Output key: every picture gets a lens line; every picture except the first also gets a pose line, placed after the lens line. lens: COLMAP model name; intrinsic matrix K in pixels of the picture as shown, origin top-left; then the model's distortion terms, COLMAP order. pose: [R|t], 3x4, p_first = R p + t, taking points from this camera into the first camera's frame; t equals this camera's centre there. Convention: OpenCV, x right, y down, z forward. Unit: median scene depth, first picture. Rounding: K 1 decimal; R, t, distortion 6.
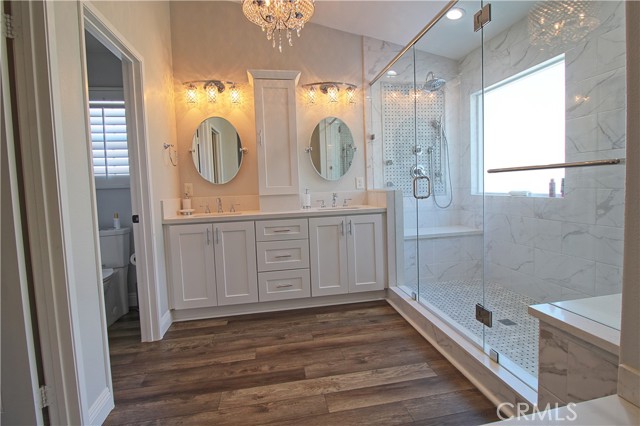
lens RADIAL K [[308.1, 0, 322.4], [0, 308.1, 209.2], [0, 0, 1]] dist [-0.005273, -0.006681]
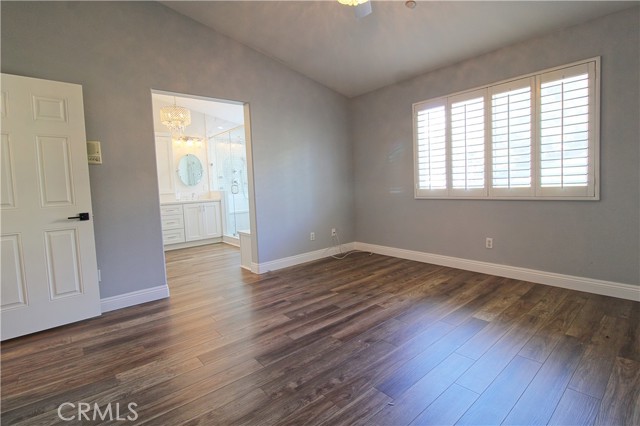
lens RADIAL K [[308.1, 0, 322.7], [0, 308.1, 207.0], [0, 0, 1]] dist [-0.005273, -0.006681]
pose [[0.859879, -0.033167, 0.509419, -0.257296], [0.042022, 0.999099, -0.005881, 0.087590], [-0.508765, 0.026464, 0.860498, -1.132860]]
